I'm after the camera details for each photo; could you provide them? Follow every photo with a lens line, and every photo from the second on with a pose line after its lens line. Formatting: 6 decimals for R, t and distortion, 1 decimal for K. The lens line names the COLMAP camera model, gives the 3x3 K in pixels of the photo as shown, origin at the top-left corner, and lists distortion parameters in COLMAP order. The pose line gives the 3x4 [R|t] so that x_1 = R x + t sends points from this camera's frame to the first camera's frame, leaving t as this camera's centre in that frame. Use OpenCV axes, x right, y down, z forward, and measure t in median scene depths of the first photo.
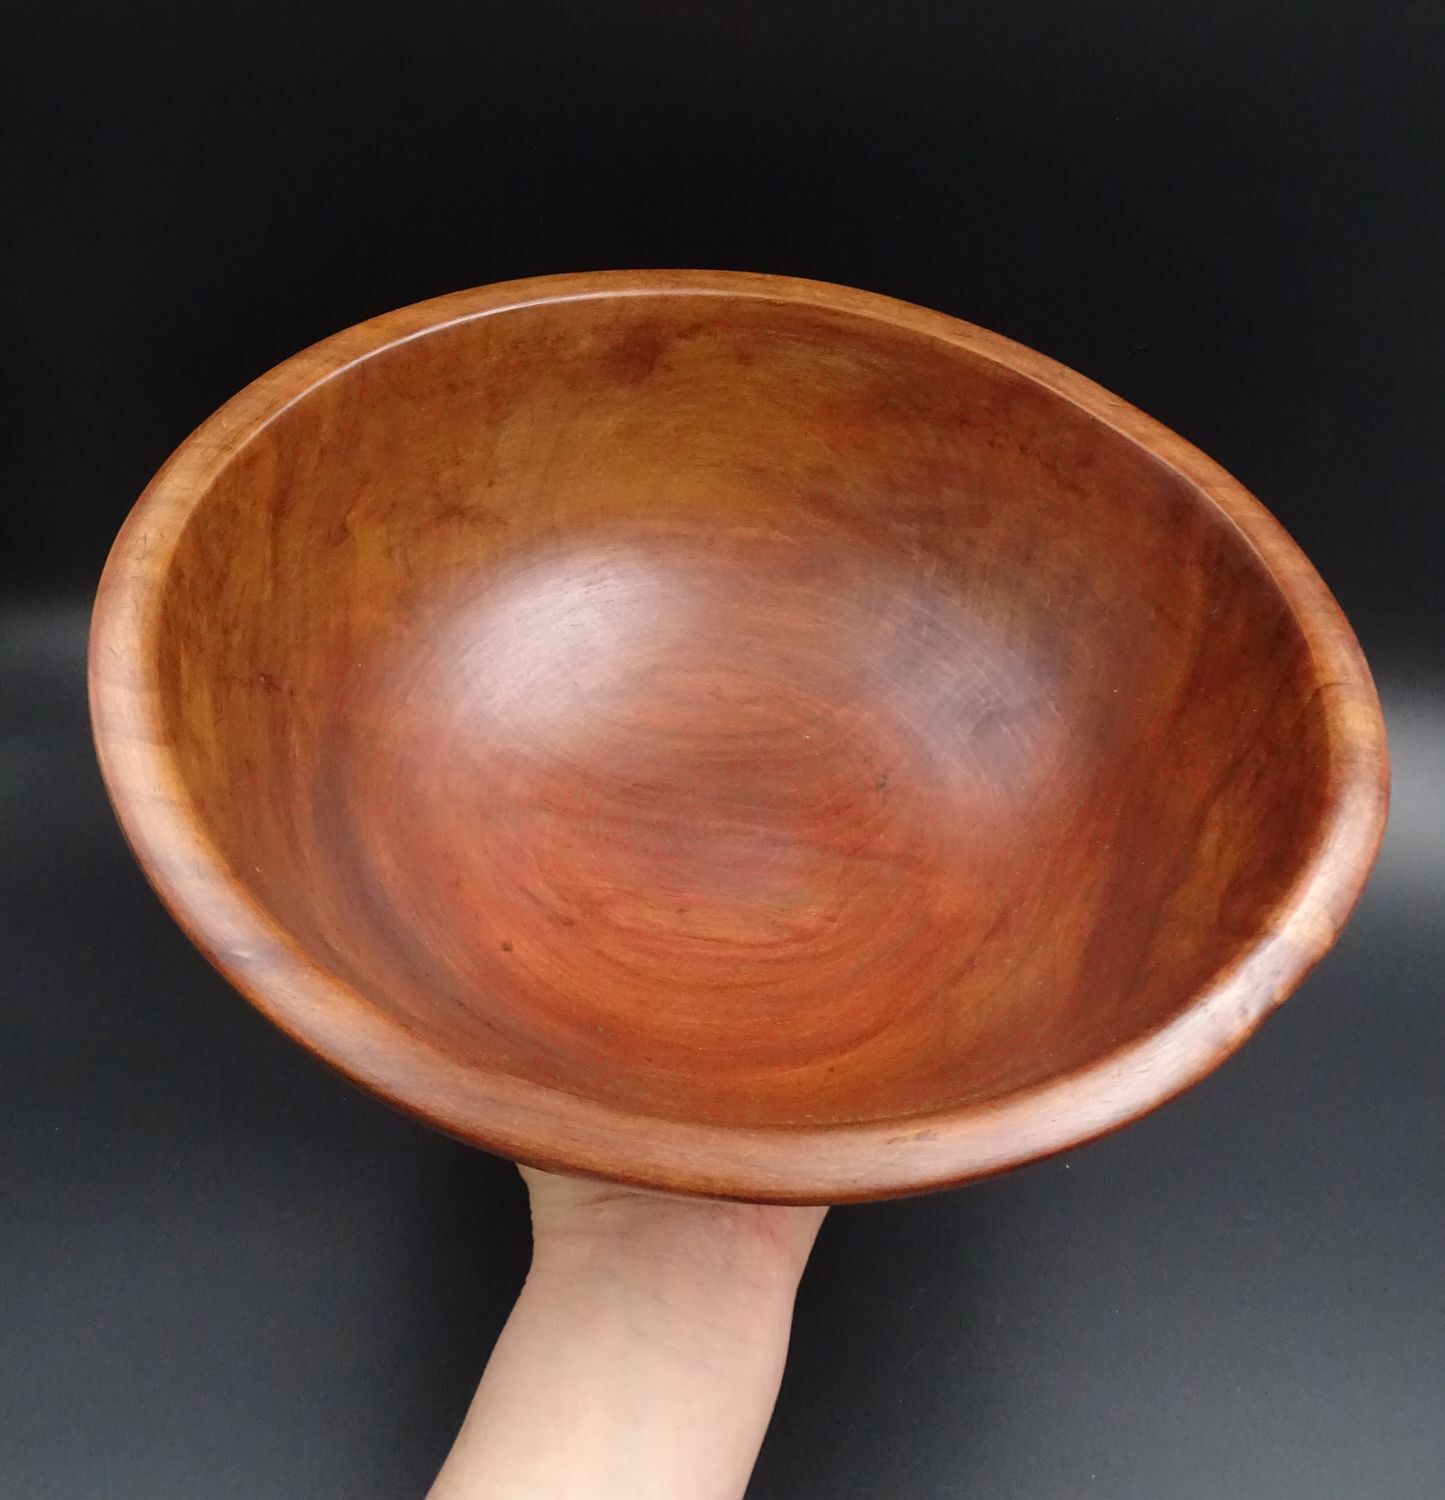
lens RADIAL K [[1346.6, 0, 722.4], [0, 1346.6, 689.7], [0, 0, 1]] dist [0.003842, -0.000238]
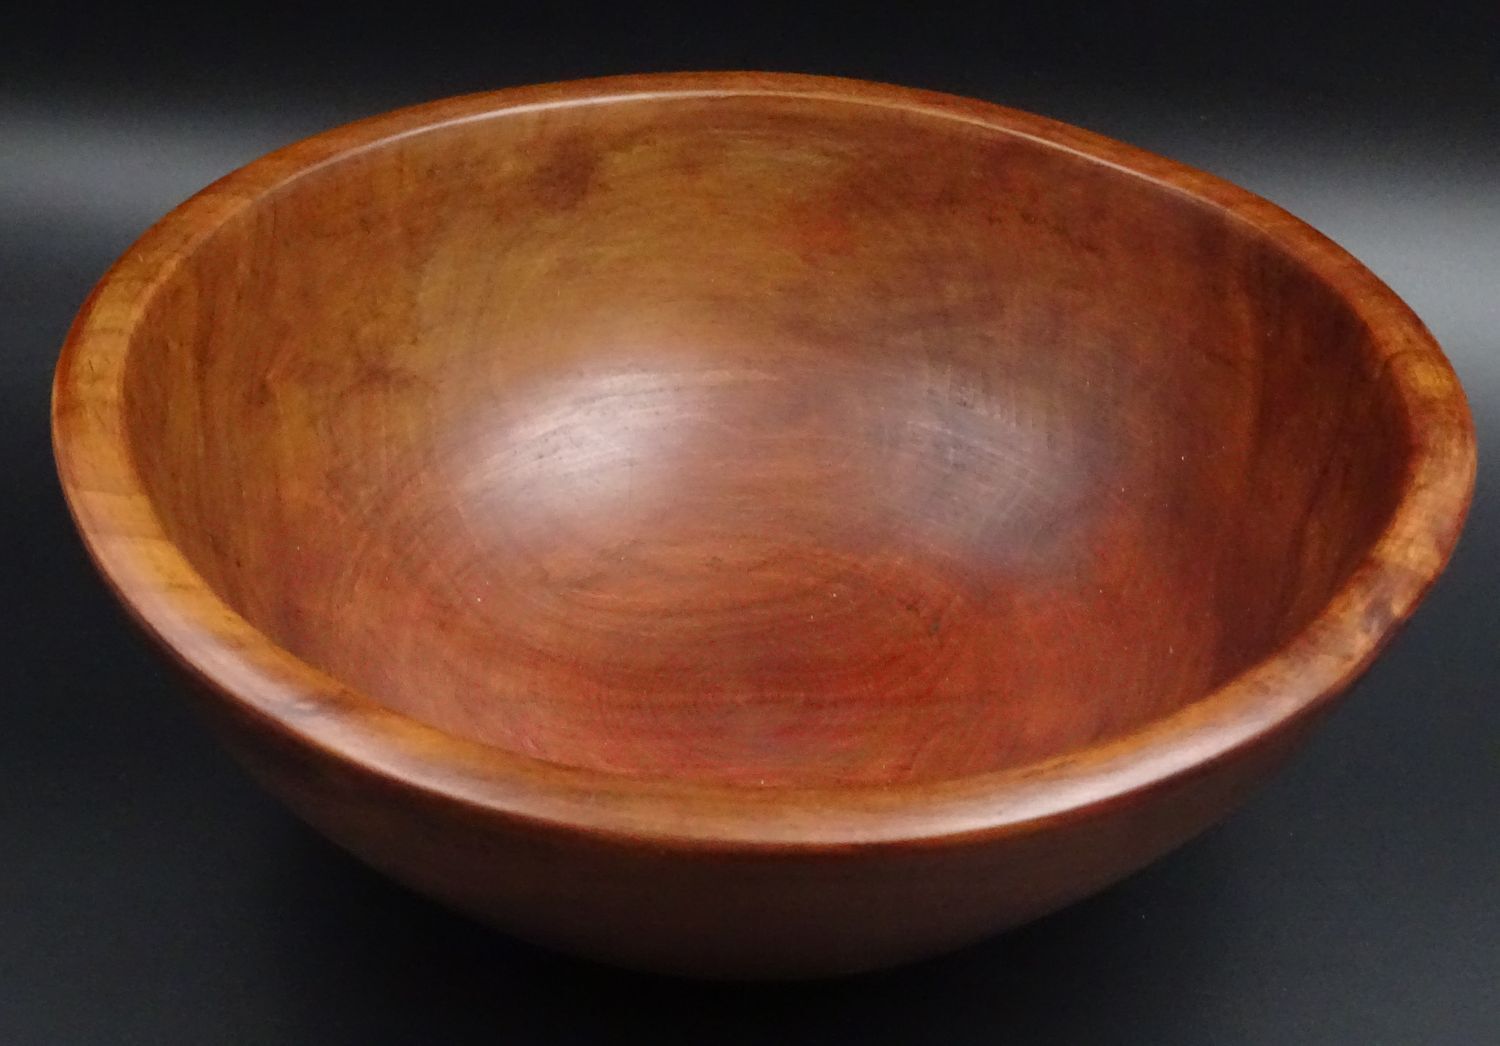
lens RADIAL K [[2287.7, 0, 750.0], [0, 2287.7, 523.0], [0, 0, 1]] dist [0.027774, 0.043588]
pose [[0.984772, -0.139796, 0.103352, -0.130104], [0.159534, 0.962899, -0.217656, 0.299566], [-0.069091, 0.230830, 0.970538, -0.370242]]
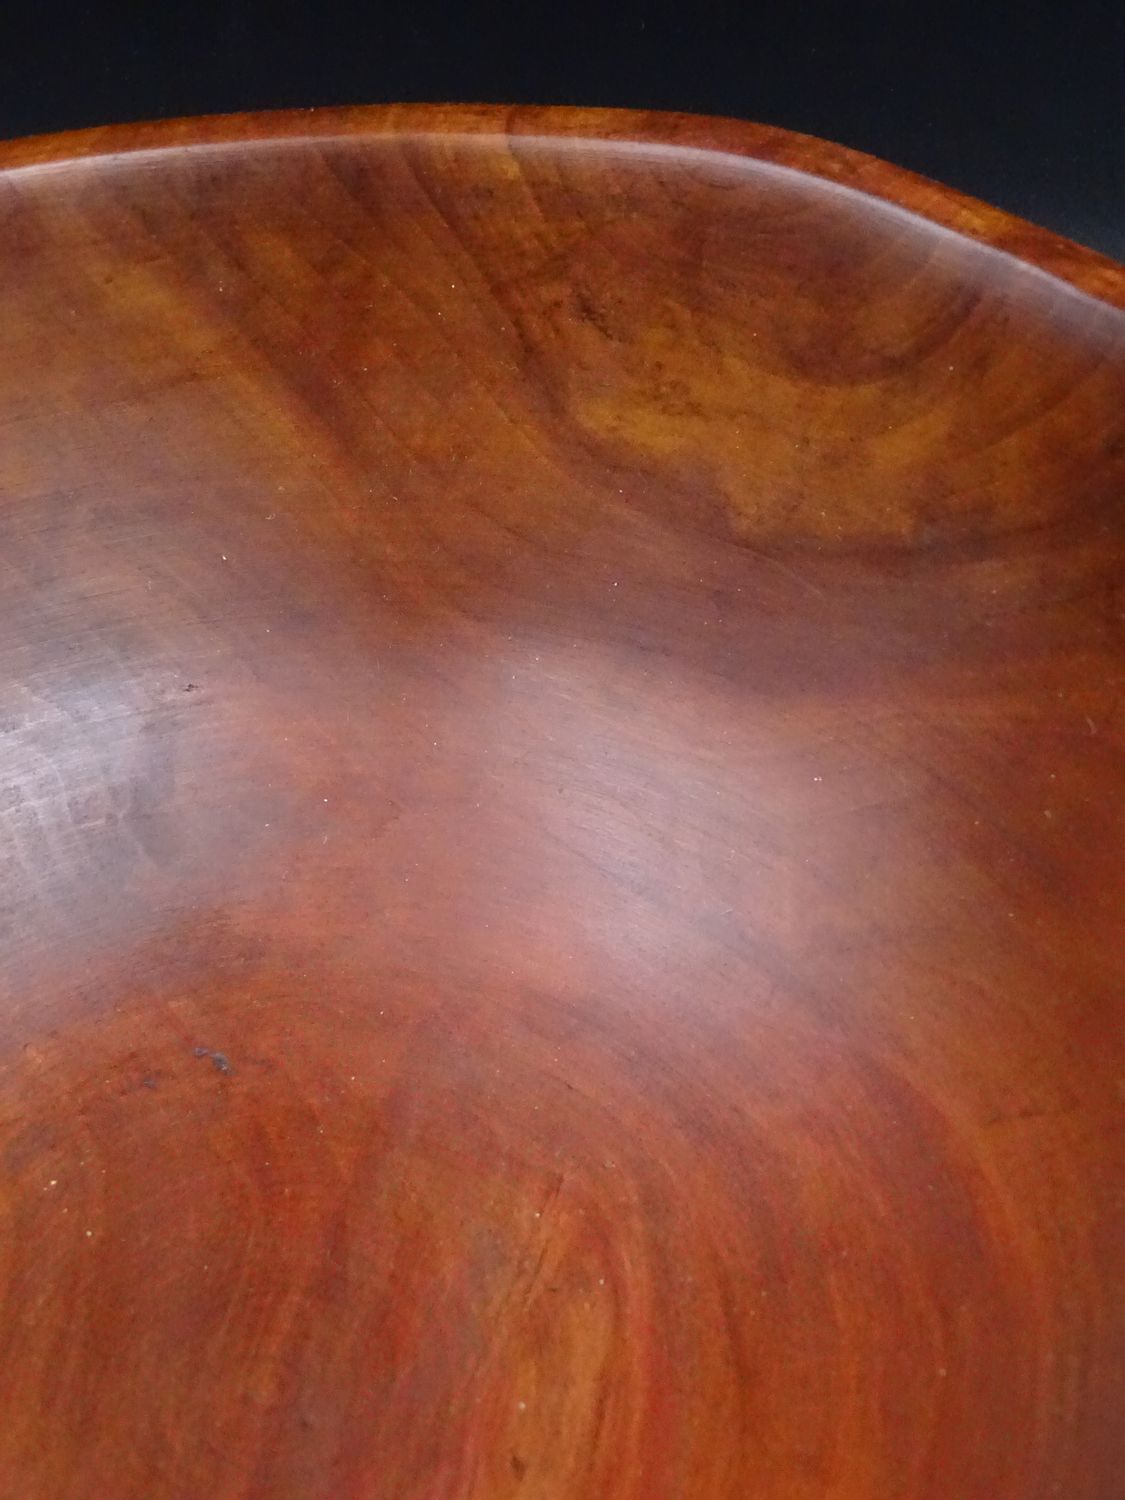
lens RADIAL K [[2196.9, 0, 560.5], [0, 2196.9, 808.4], [0, 0, 1]] dist [-0.042401, -0.299802]
pose [[0.053253, -0.647252, 0.760413, -0.371529], [0.783864, 0.498859, 0.369726, -0.150643], [-0.618645, 0.576372, 0.533923, 0.510634]]
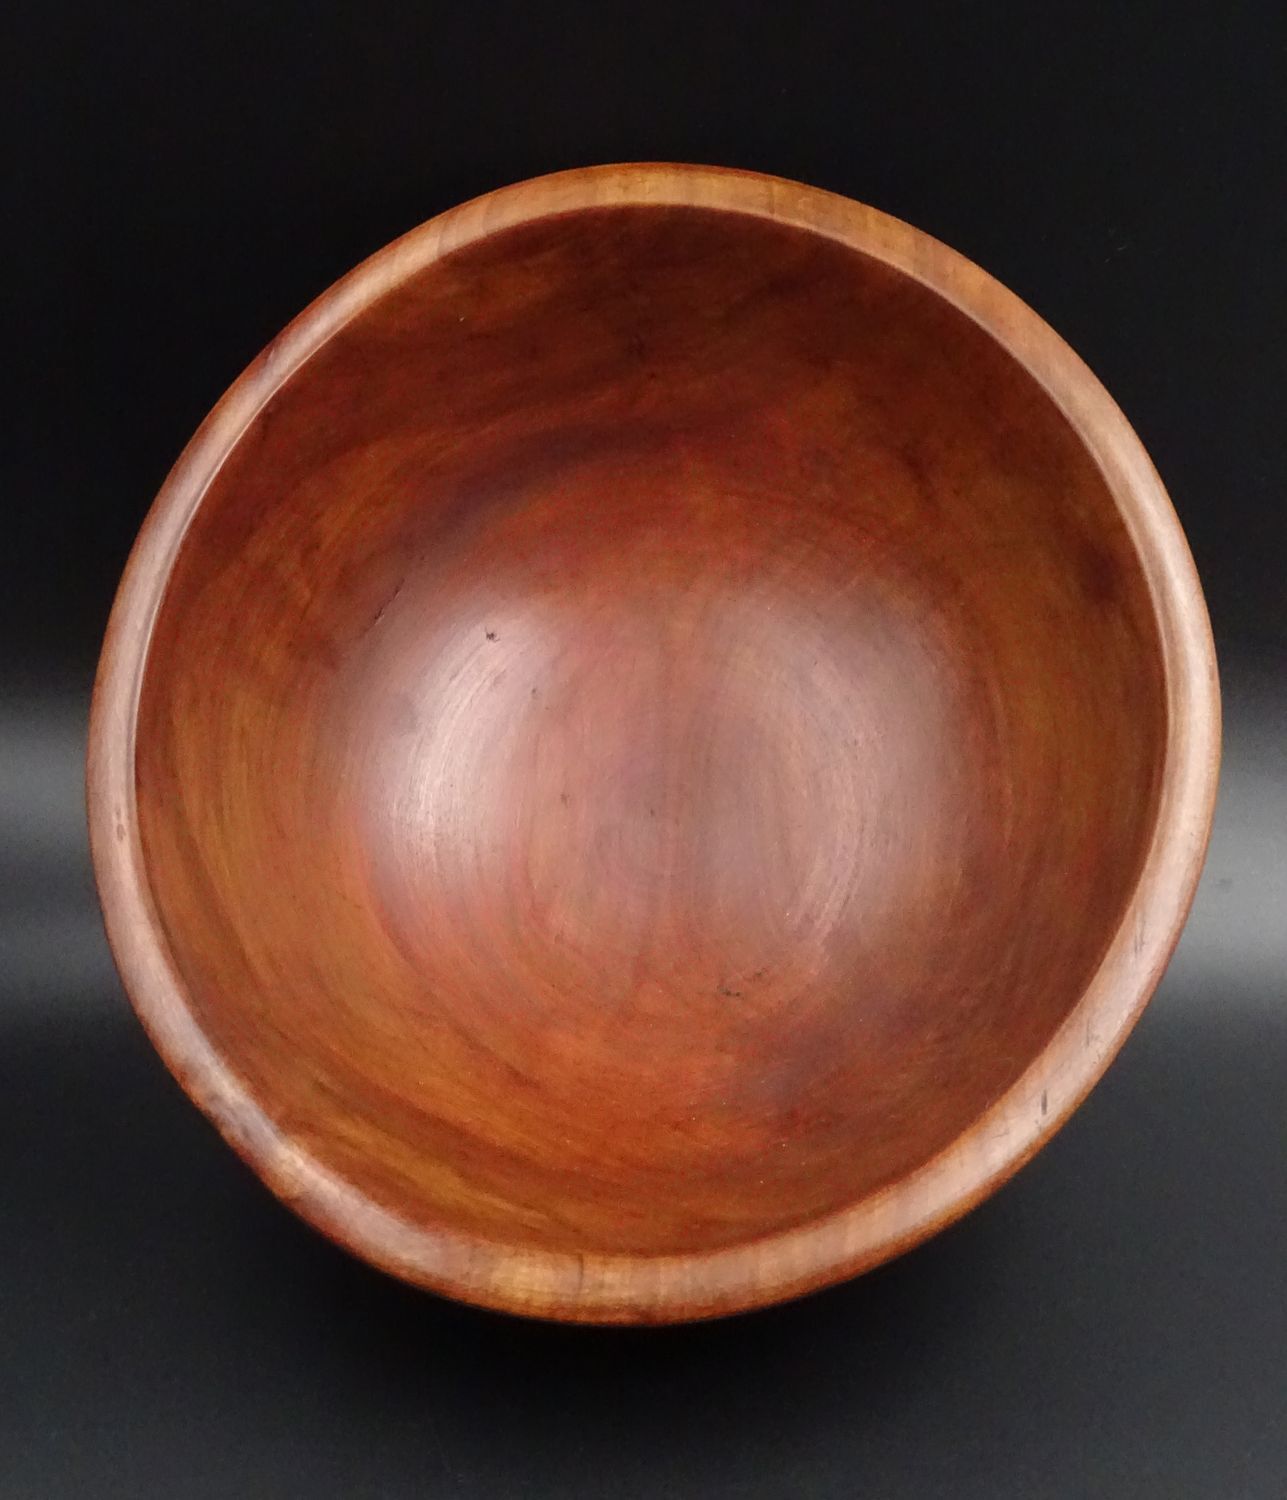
lens RADIAL K [[2011.8, 0, 643.5], [0, 2011.8, 750.0], [0, 0, 1]] dist [-0.177067, -0.006012]
pose [[0.022466, 0.884707, -0.465606, 0.602995], [-0.750037, 0.322842, 0.577250, -0.716959], [0.661014, 0.336253, 0.670816, 0.020812]]
